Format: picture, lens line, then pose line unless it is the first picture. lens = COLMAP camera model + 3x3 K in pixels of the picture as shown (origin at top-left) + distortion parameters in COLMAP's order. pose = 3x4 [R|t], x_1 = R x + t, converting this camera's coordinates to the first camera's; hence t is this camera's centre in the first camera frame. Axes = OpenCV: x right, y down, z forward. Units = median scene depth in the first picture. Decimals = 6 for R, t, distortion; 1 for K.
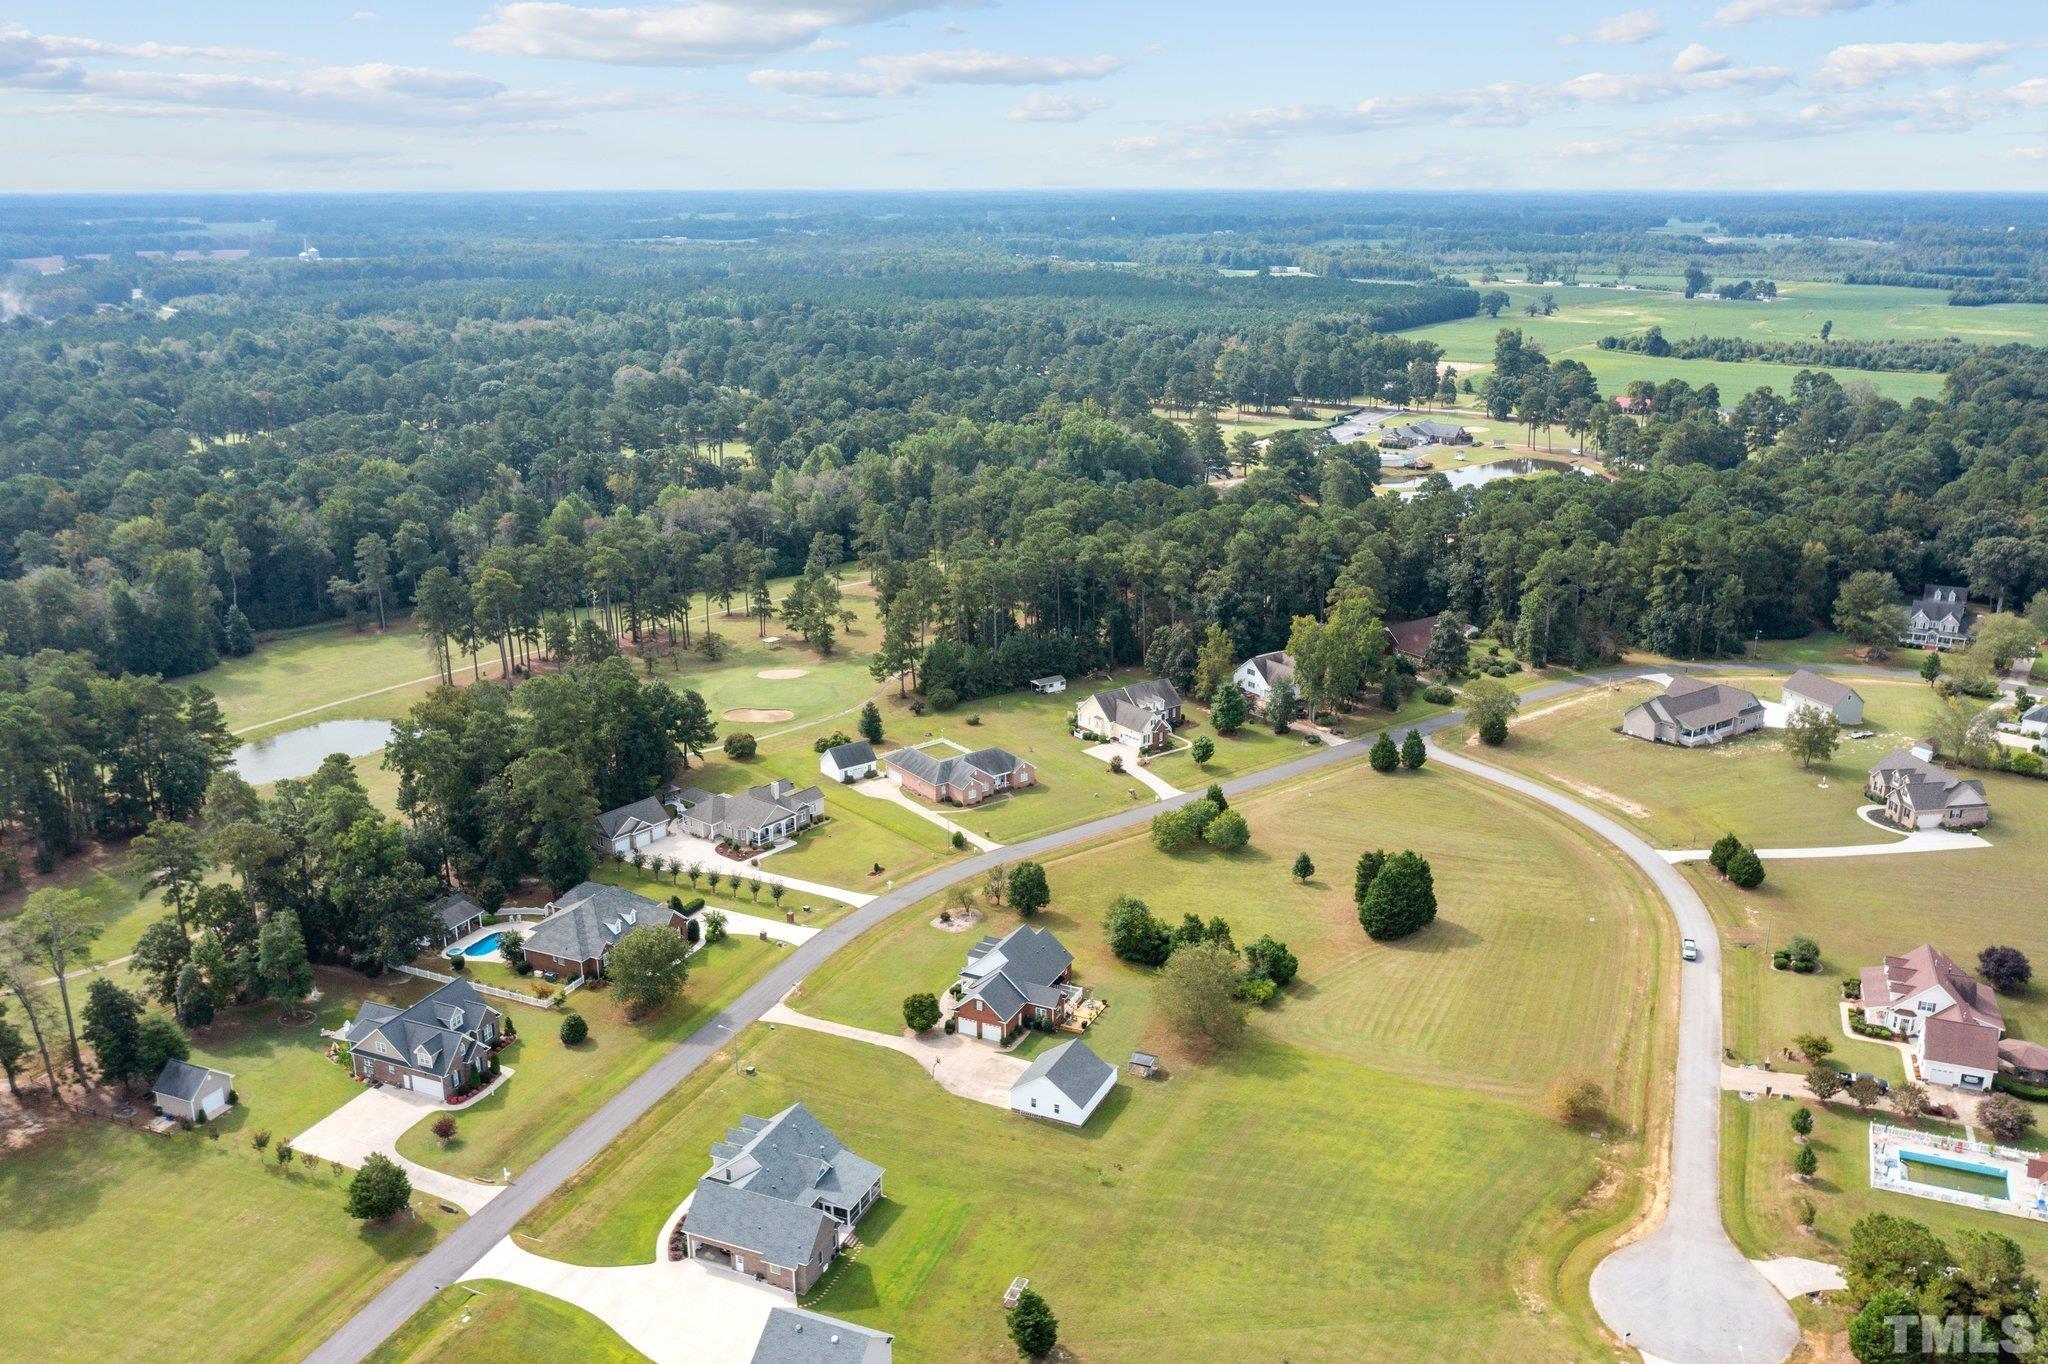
lens RADIAL K [[1620.3, 0, 1030.7], [0, 1620.3, 686.3], [0, 0, 1]] dist [-0.025399, 0.014331]
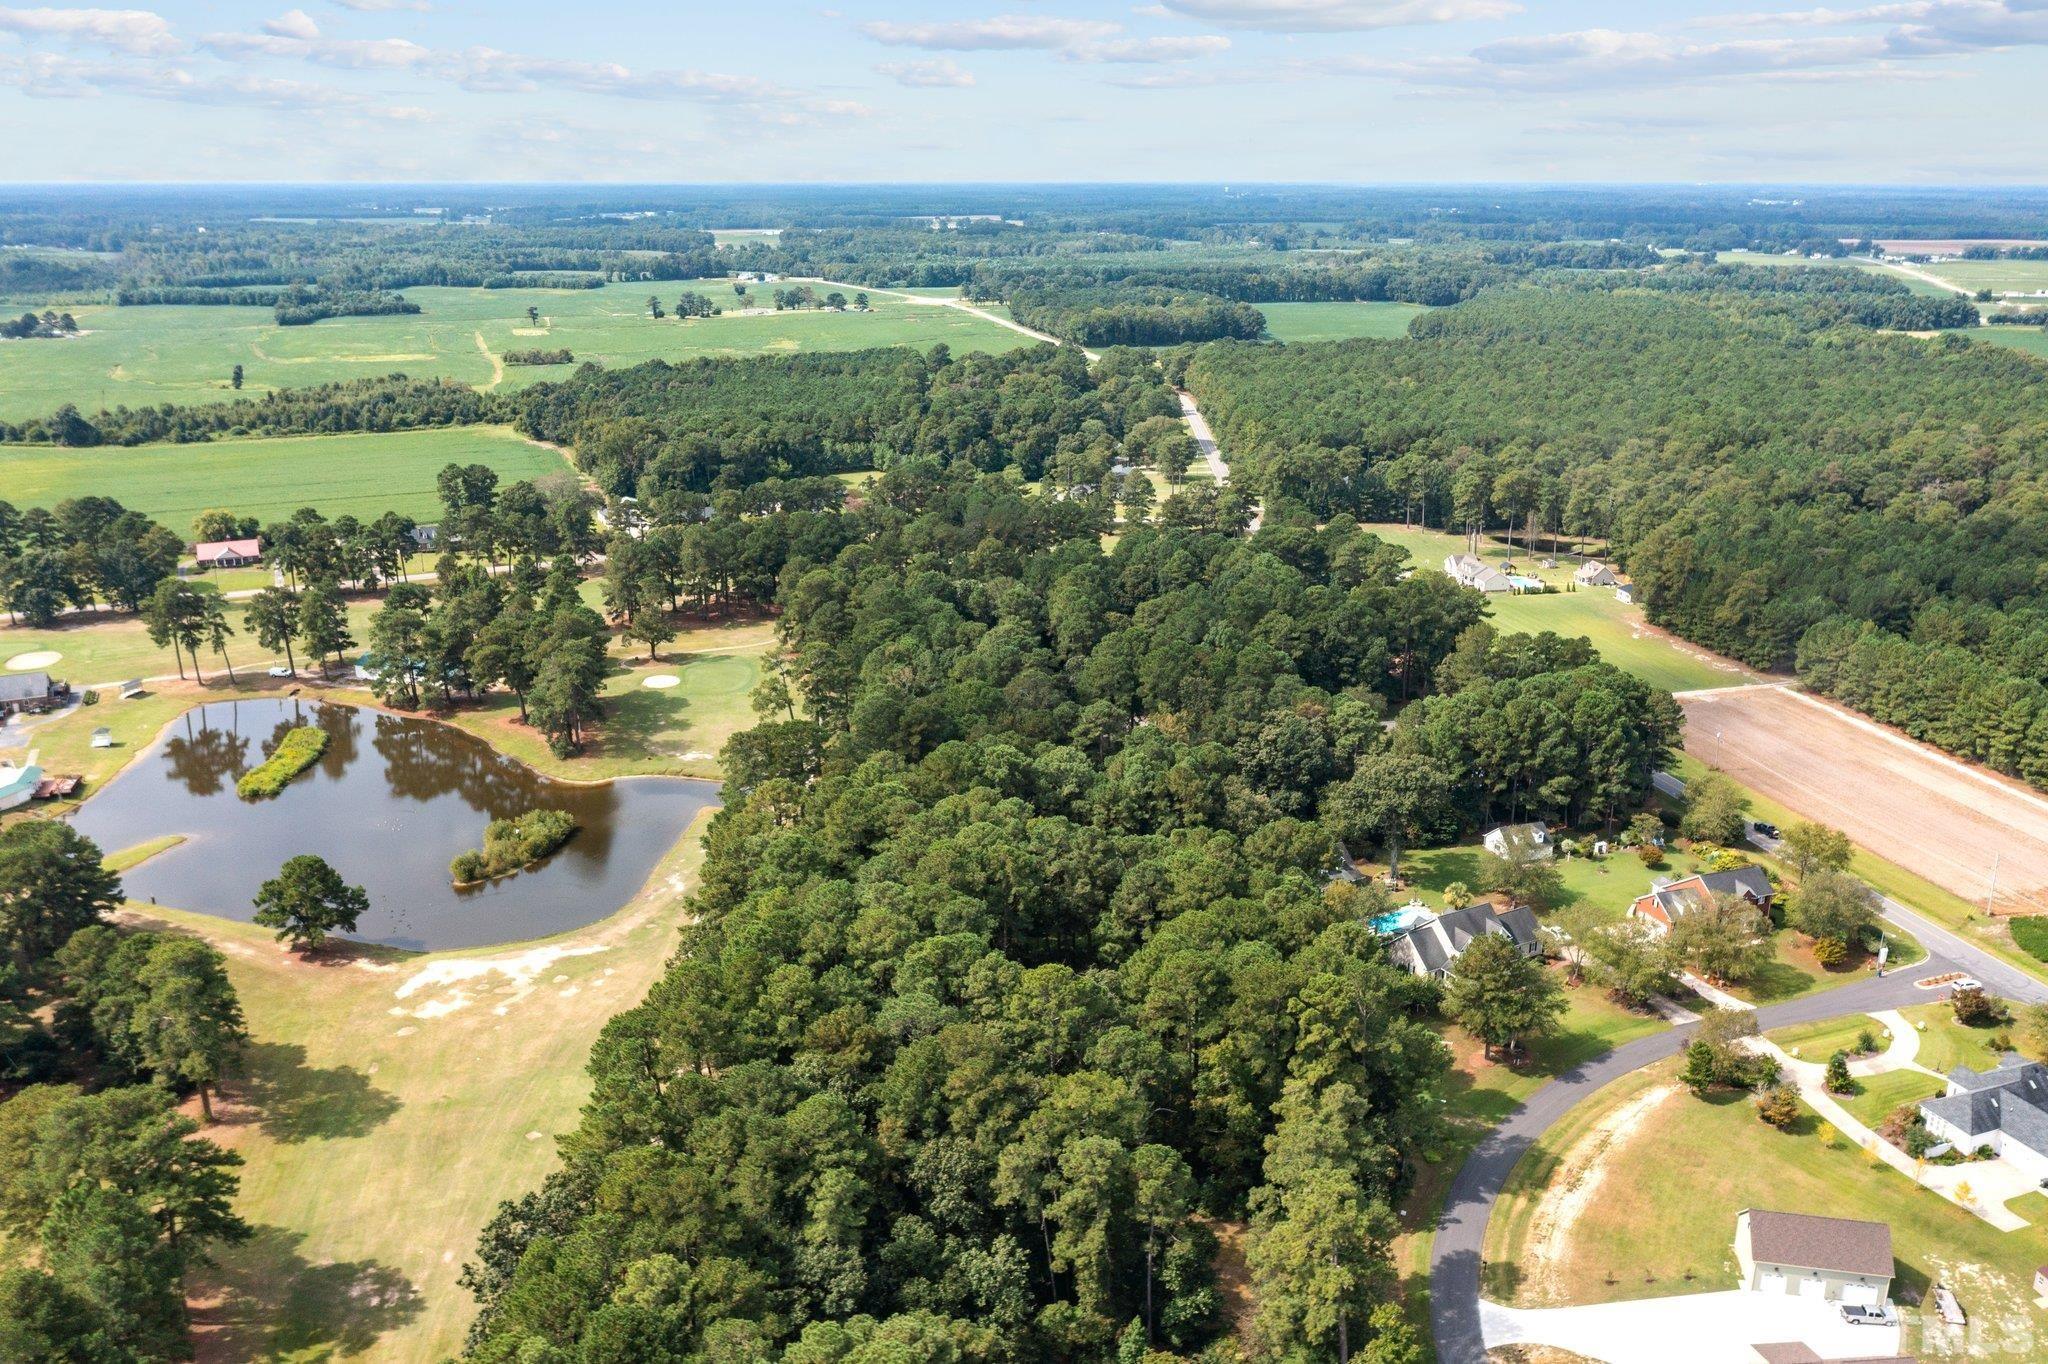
lens RADIAL K [[1620.3, 0, 1019.6], [0, 1620.3, 668.5], [0, 0, 1]] dist [-0.025399, 0.014331]
pose [[0.505014, -0.245504, 0.827459, -0.017944], [0.251542, 0.958941, 0.130993, -0.234103], [-0.825643, 0.141987, 0.546033, 0.687346]]
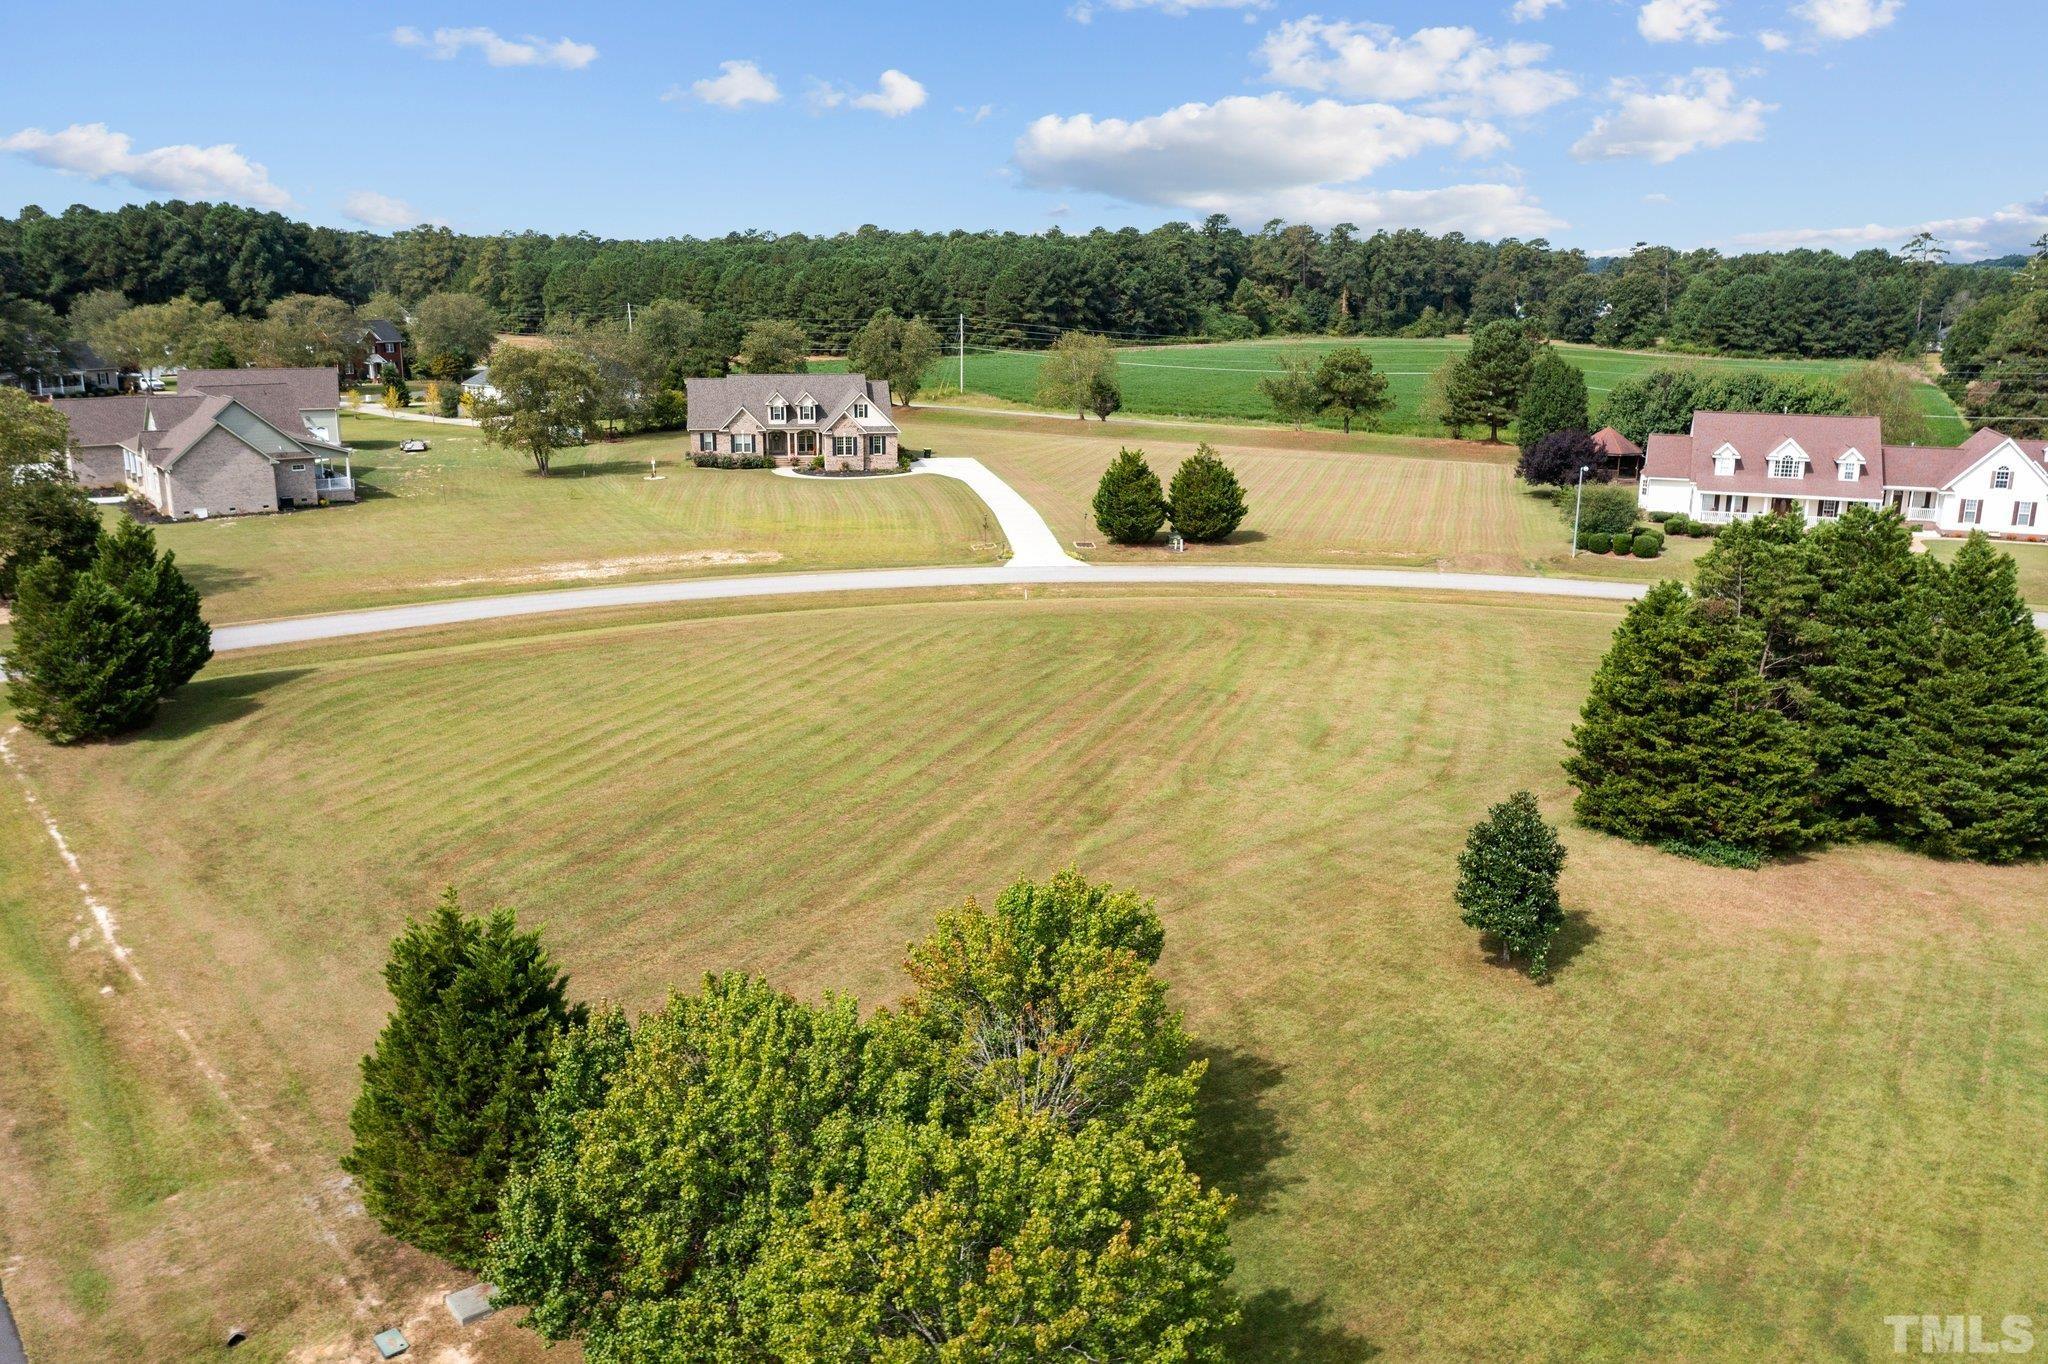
lens RADIAL K [[1620.3, 0, 1014.6], [0, 1620.3, 667.4], [0, 0, 1]] dist [-0.025399, 0.014331]
pose [[-0.055462, -0.239477, 0.969317, 0.002512], [0.286272, 0.926239, 0.245214, 0.017768], [-0.956542, 0.291089, 0.017185, 0.612650]]
